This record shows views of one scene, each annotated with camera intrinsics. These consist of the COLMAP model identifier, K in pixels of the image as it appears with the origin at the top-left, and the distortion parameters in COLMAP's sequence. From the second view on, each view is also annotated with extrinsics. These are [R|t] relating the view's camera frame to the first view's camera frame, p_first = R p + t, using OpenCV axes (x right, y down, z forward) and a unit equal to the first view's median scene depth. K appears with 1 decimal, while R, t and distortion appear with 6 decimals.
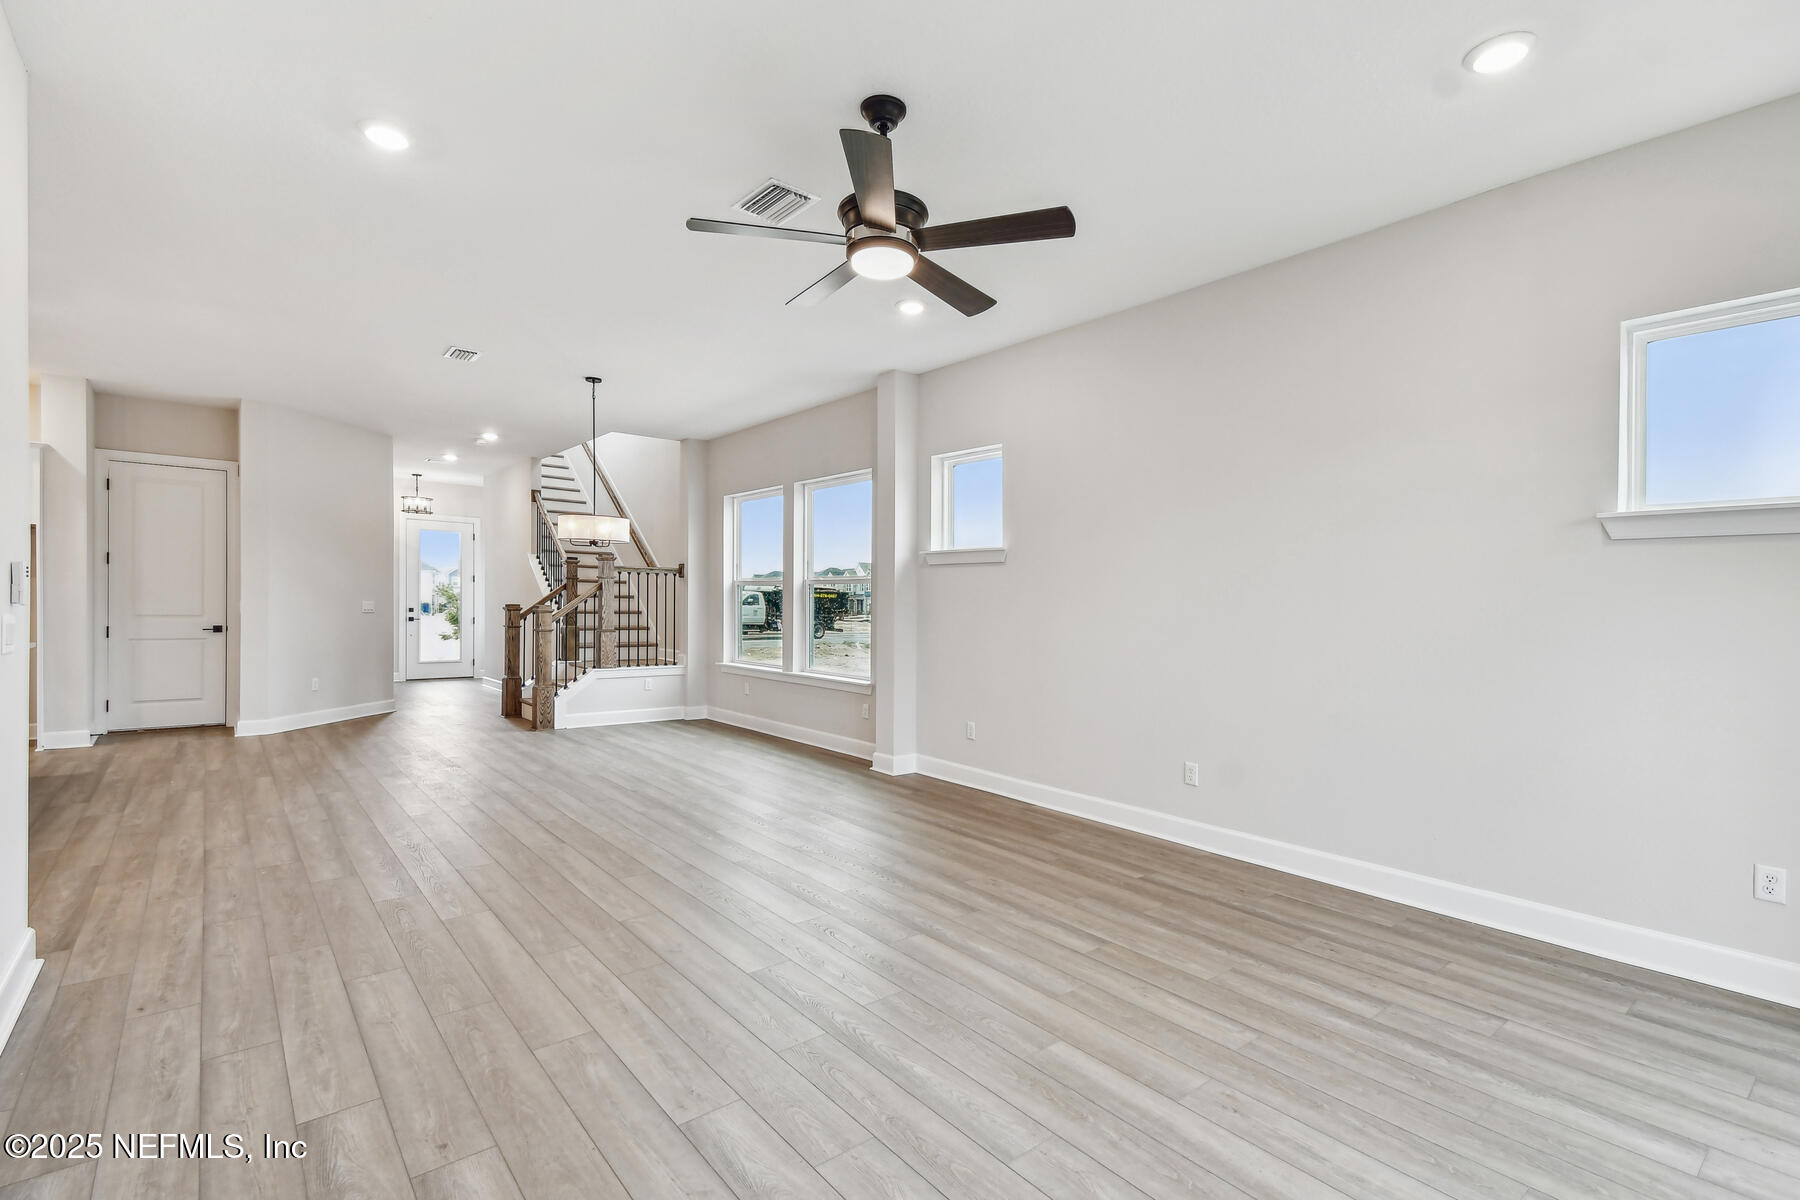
lens RADIAL K [[831.8, 0, 900.0], [0, 831.8, 600.0], [0, 0, 1]] dist [0.034728, -0.000844]
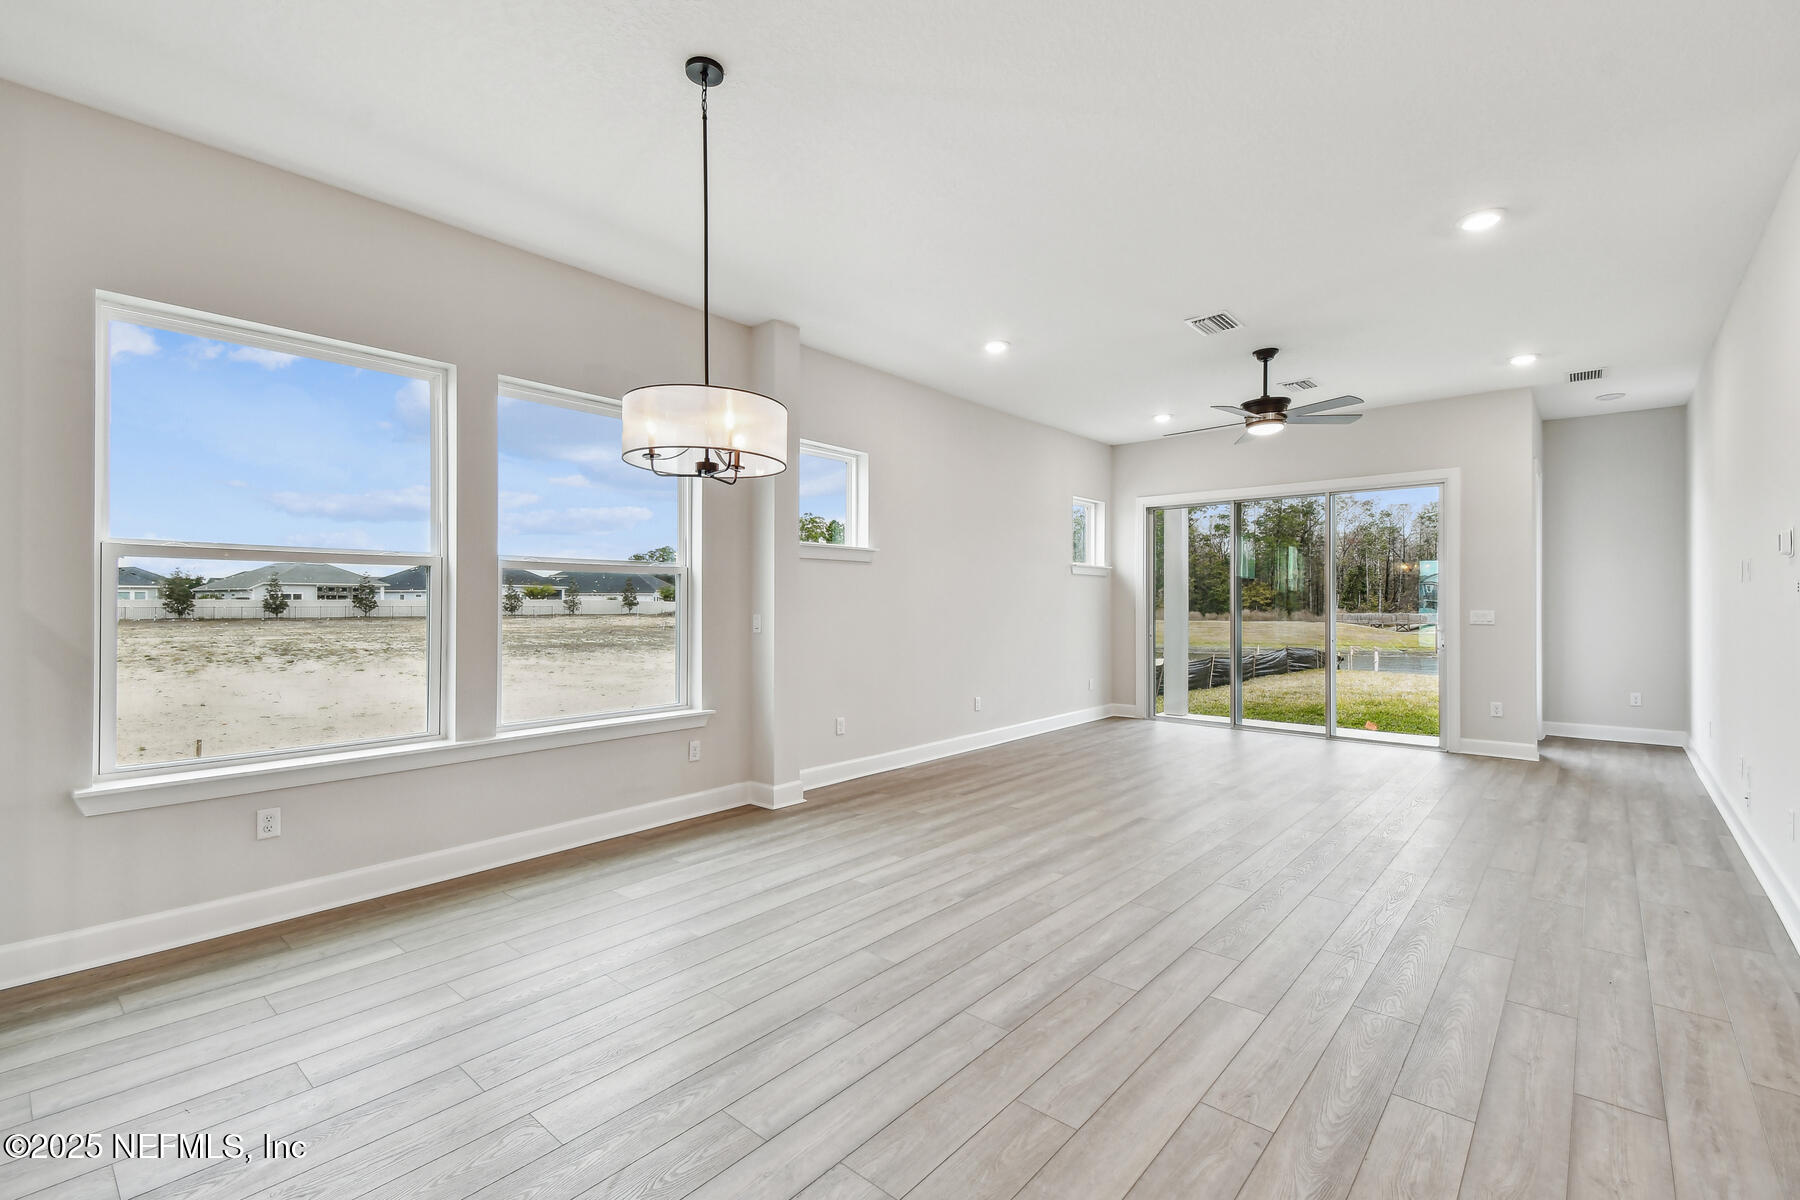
lens RADIAL K [[787.4, 0, 887.3], [0, 787.4, 598.4], [0, 0, 1]] dist [0.044429, -0.017868]
pose [[-0.158102, -0.012642, 0.987342, -1.394803], [-0.001559, 0.999920, 0.012553, -0.016051], [-0.987421, 0.000445, -0.158109, 1.760966]]
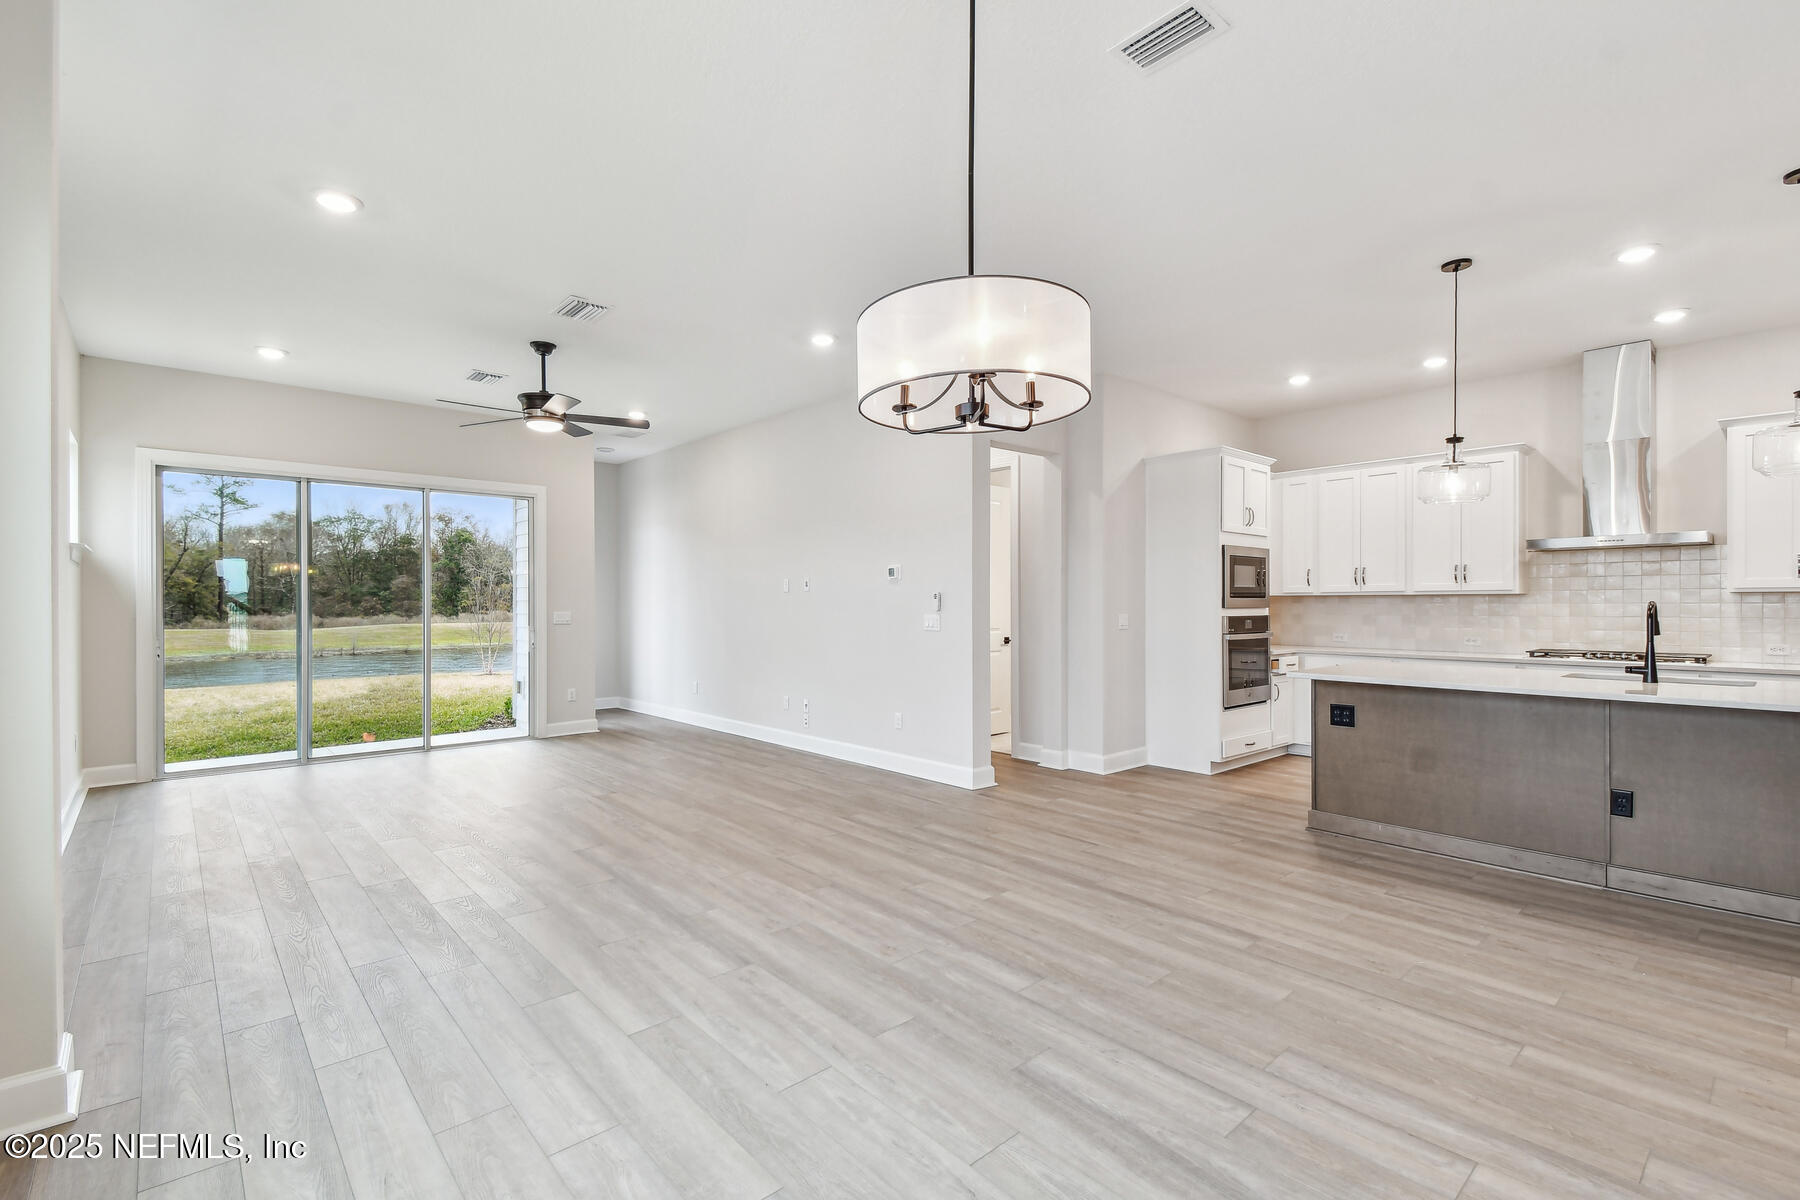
lens RADIAL K [[805.7, 0, 880.9], [0, 805.7, 603.0], [0, 0, 1]] dist [0.050294, -0.026519]
pose [[-0.999303, -0.014934, -0.034205, -0.586904], [-0.014948, 0.999888, 0.000156, -0.004369], [0.034199, 0.000667, -0.999415, 2.318378]]
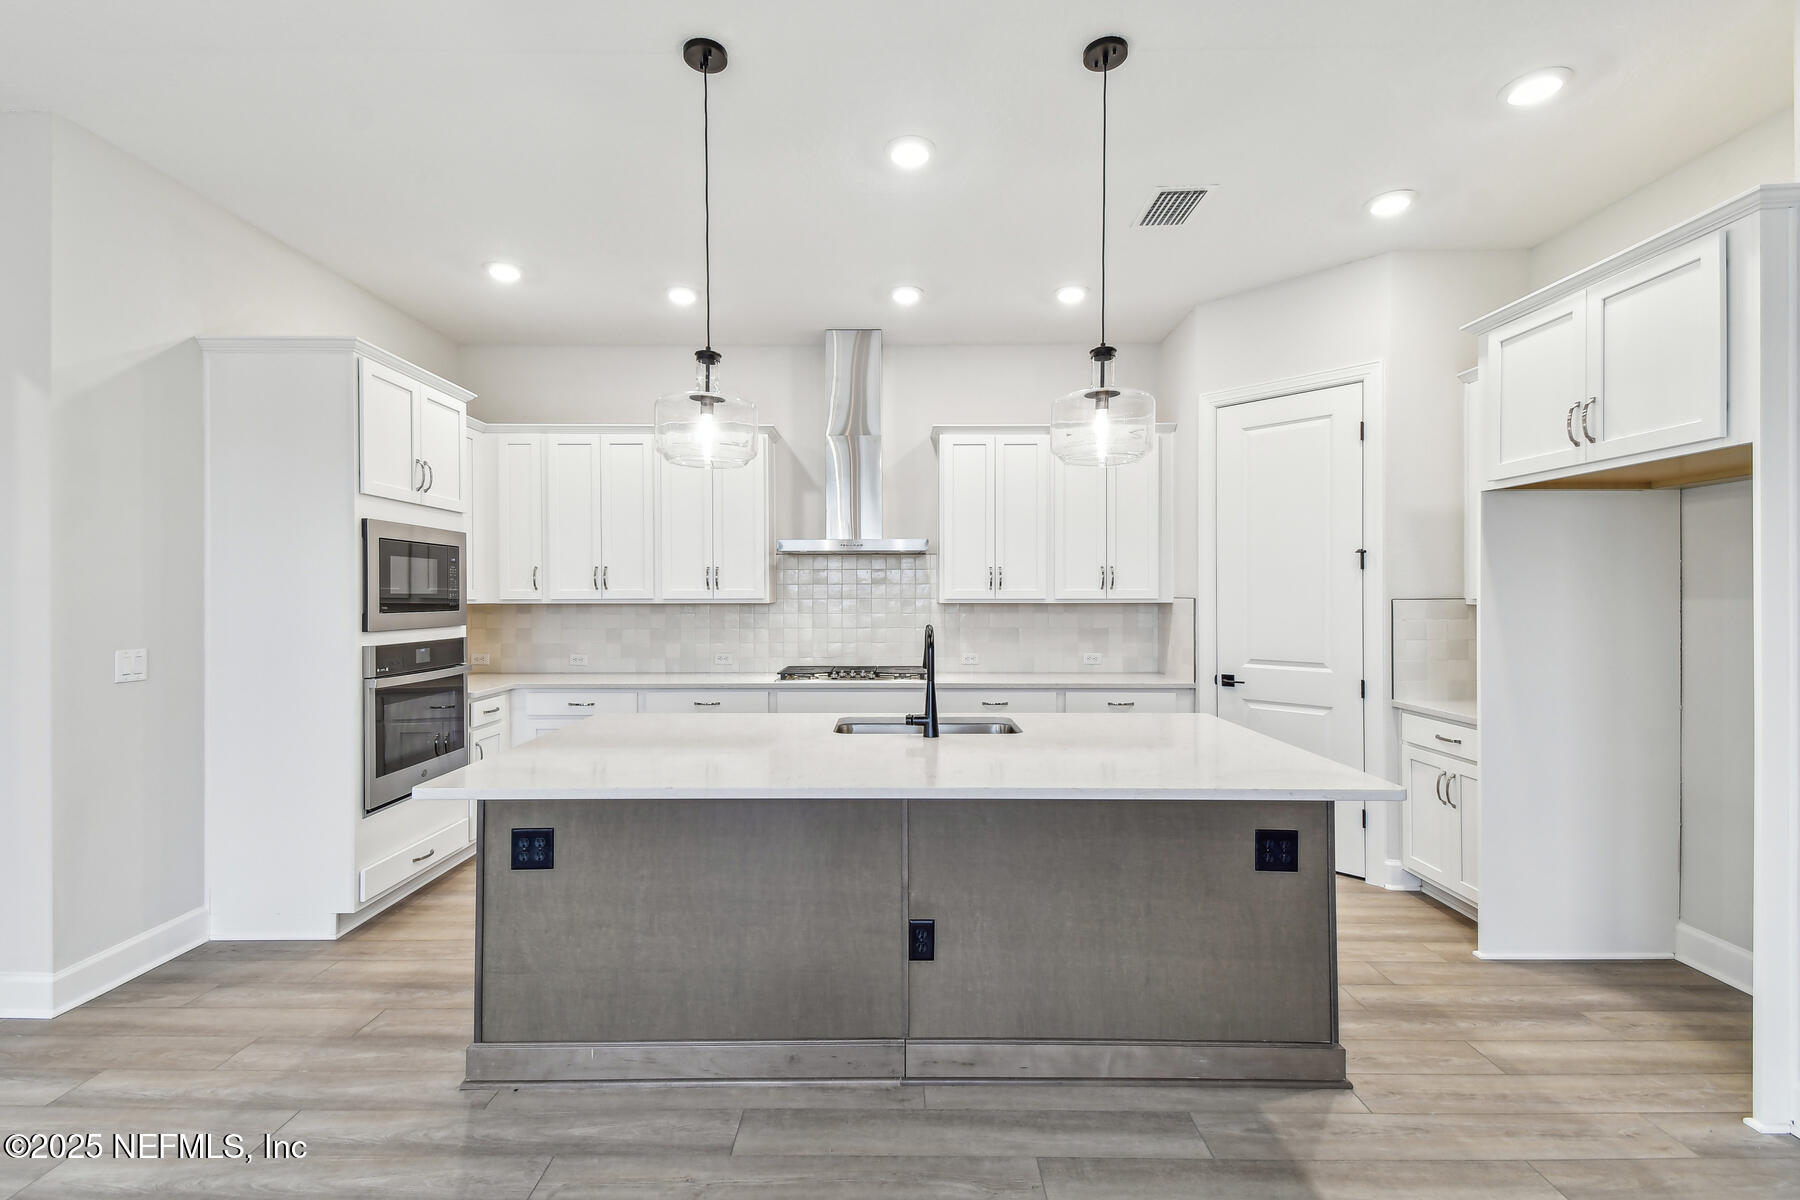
lens RADIAL K [[787.4, 0, 887.3], [0, 787.4, 598.4], [0, 0, 1]] dist [0.044429, -0.017868]
pose [[-0.640786, -0.012798, -0.767613, -1.021769], [-0.009450, 0.999917, -0.008783, -0.039962], [0.767661, 0.001626, -0.640854, 1.728399]]
